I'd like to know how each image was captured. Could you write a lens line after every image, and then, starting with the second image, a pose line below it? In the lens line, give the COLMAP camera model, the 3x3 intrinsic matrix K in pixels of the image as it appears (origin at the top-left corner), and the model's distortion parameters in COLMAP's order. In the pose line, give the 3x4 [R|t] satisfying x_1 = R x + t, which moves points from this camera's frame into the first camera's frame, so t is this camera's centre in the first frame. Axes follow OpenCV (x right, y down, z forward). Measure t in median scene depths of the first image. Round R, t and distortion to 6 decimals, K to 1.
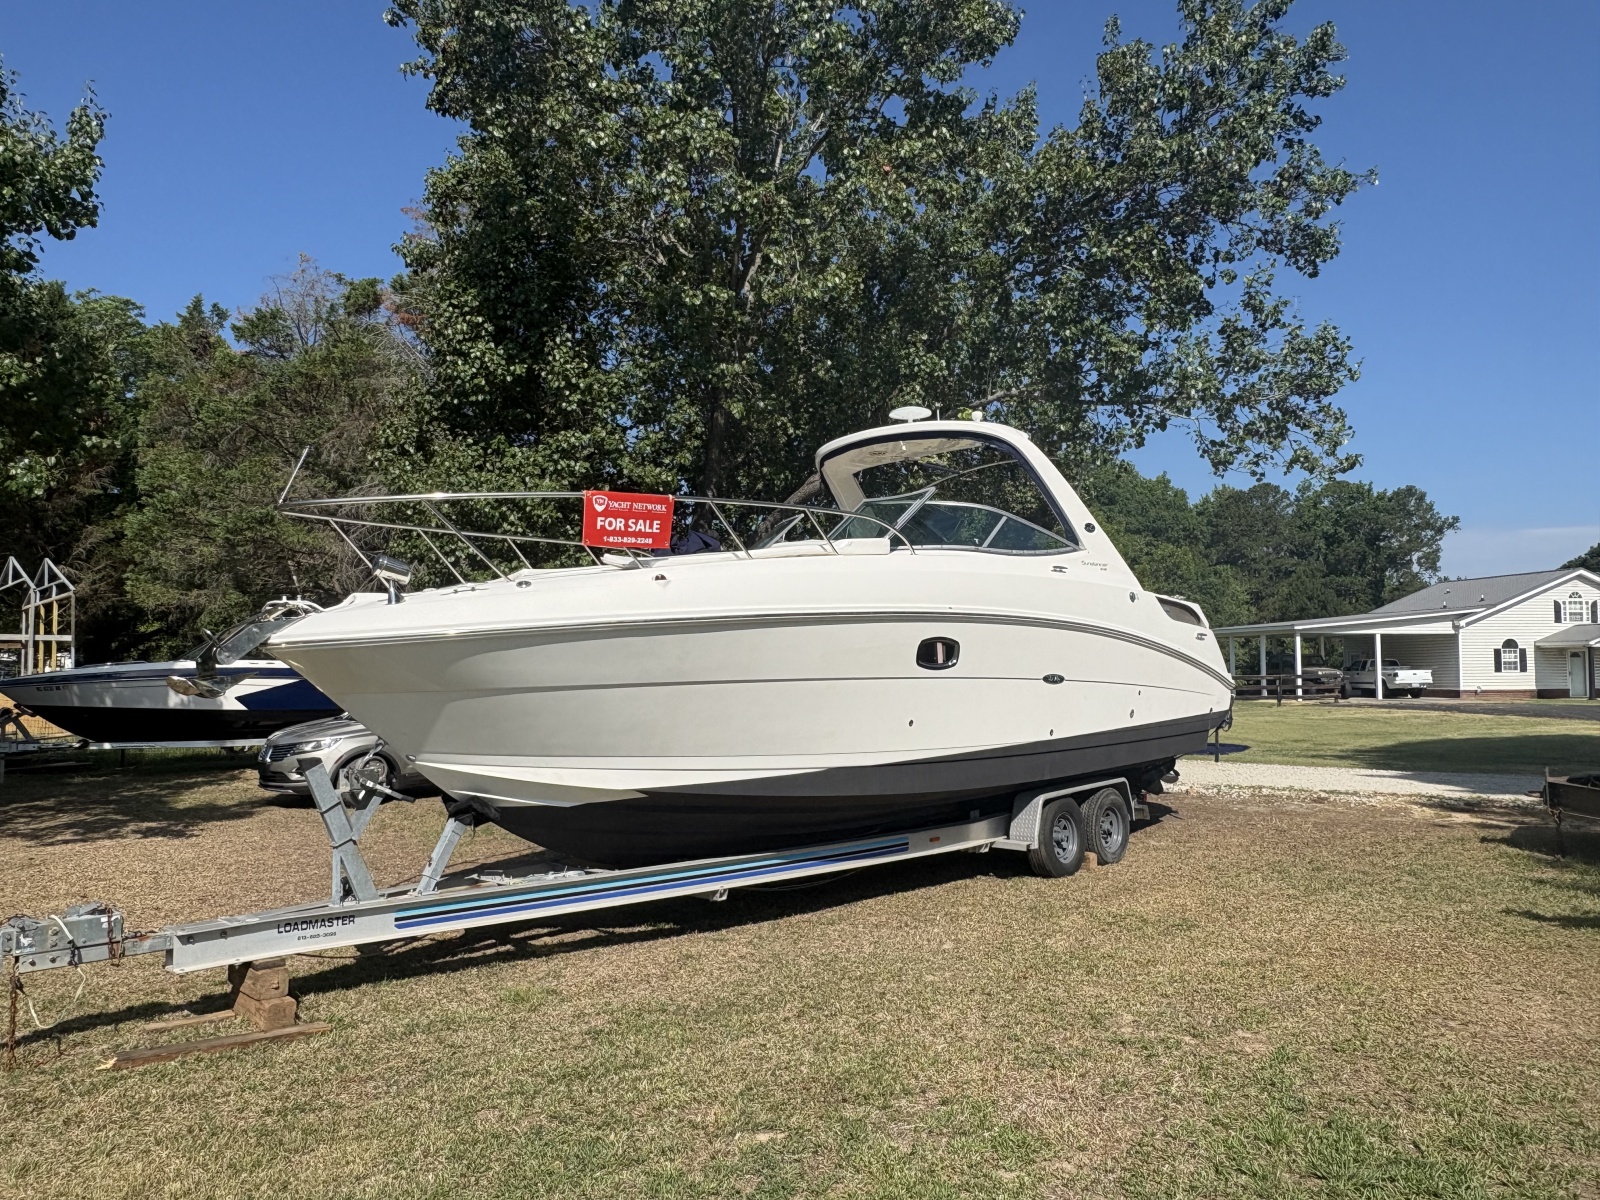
lens RADIAL K [[1110.3, 0, 798.8], [0, 1110.3, 599.4], [0, 0, 1]] dist [0.007615, 0.001917]
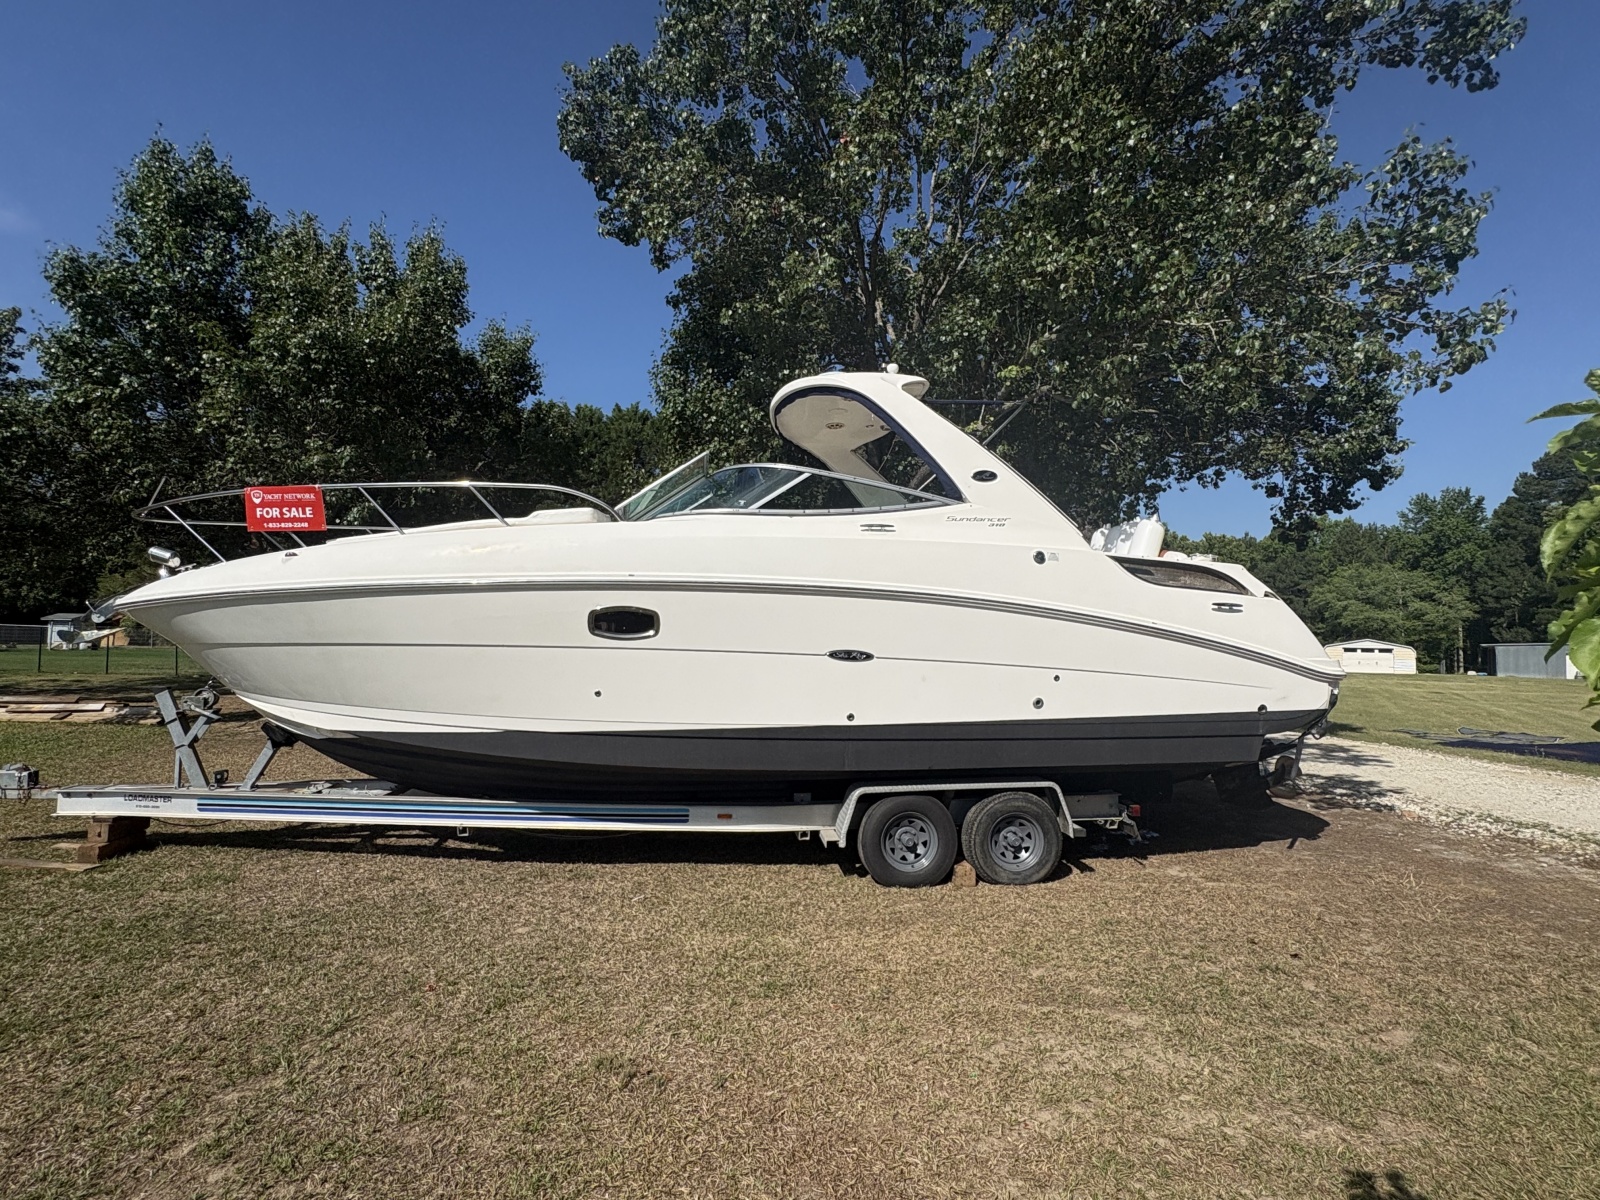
lens RADIAL K [[756.9, 0, 800.0], [0, 756.9, 608.4], [0, 0, 1]] dist [-0.000774, -0.000479]
pose [[0.757709, -0.004259, -0.652578, 0.703642], [0.019263, 0.999689, 0.015842, 0.030445], [0.652308, -0.024574, 0.757556, 0.640511]]
